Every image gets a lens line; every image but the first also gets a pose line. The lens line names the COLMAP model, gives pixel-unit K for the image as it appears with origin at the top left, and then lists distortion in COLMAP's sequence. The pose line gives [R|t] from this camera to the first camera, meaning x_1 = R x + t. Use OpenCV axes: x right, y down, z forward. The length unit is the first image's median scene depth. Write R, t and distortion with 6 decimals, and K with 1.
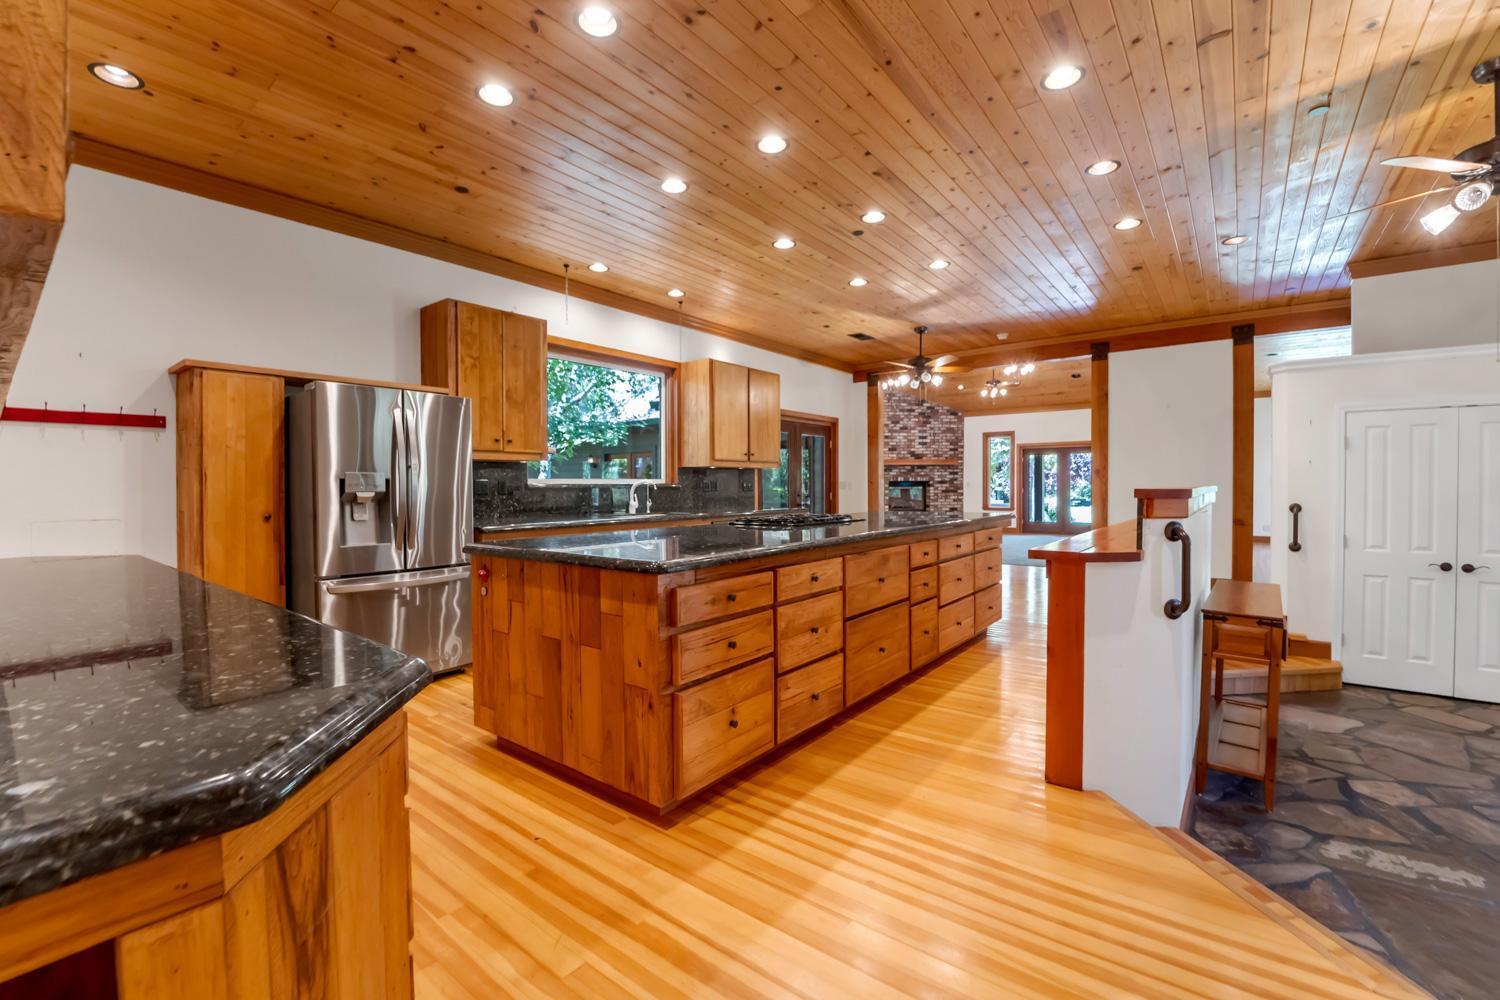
lens RADIAL K [[639.8, 0, 780.9], [0, 639.8, 497.2], [0, 0, 1]] dist [-0.019632, -0.000547]
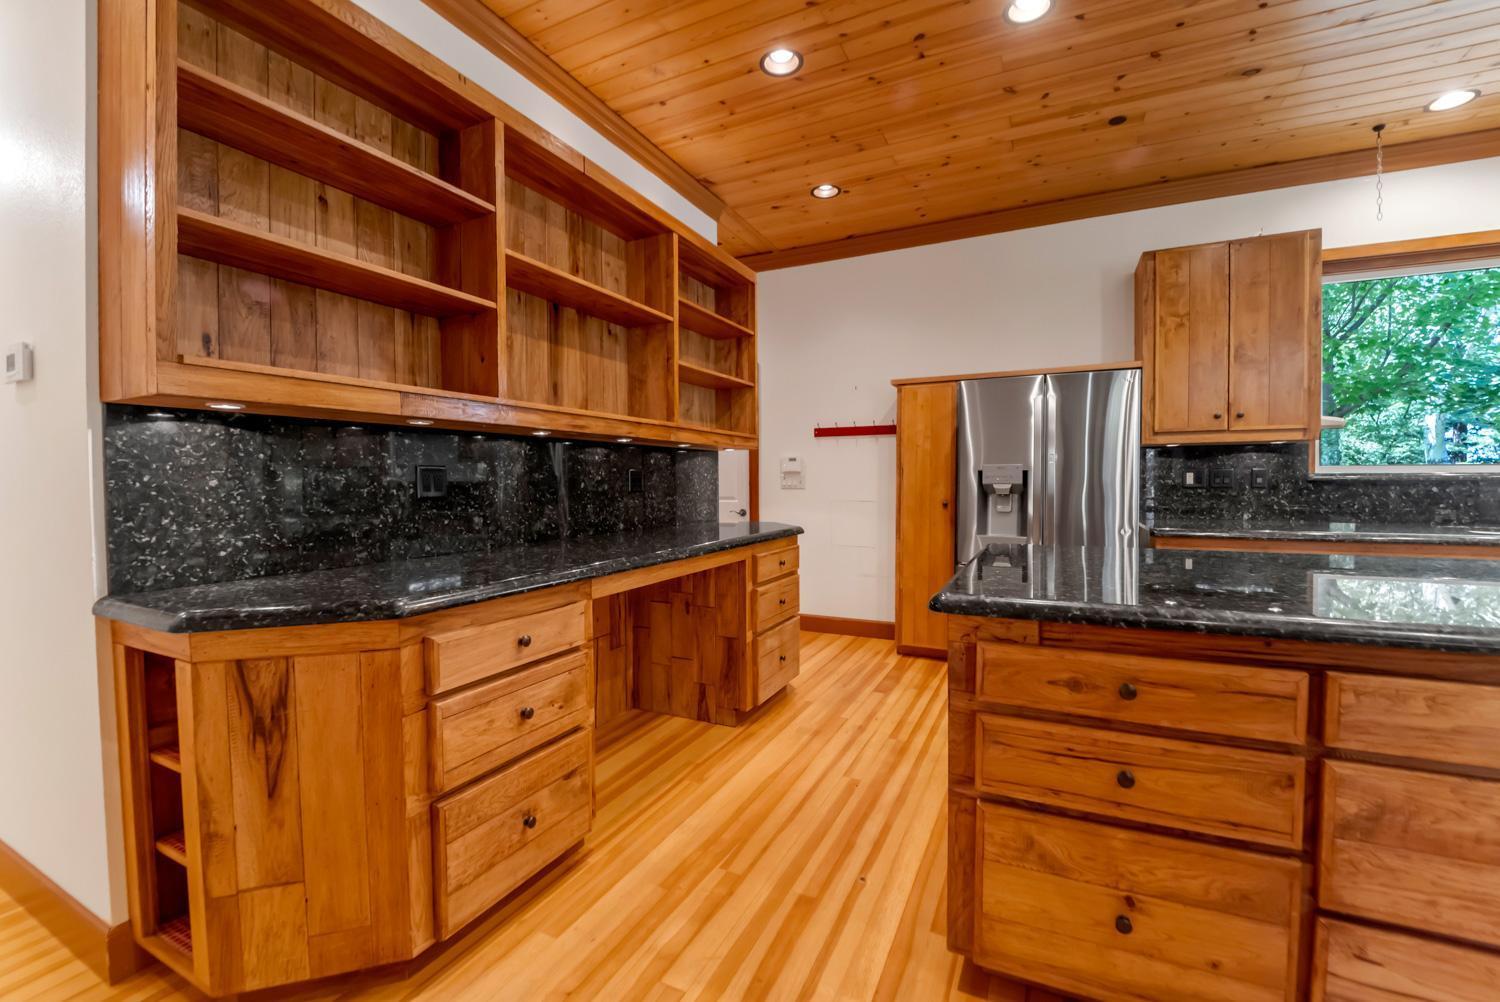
lens RADIAL K [[639.8, 0, 734.4], [0, 639.8, 497.6], [0, 0, 1]] dist [-0.019632, -0.000547]
pose [[0.157186, 0.031929, -0.987053, 0.296770], [-0.012808, 0.999459, 0.030291, -0.012517], [0.987486, 0.007881, 0.157509, 0.453577]]
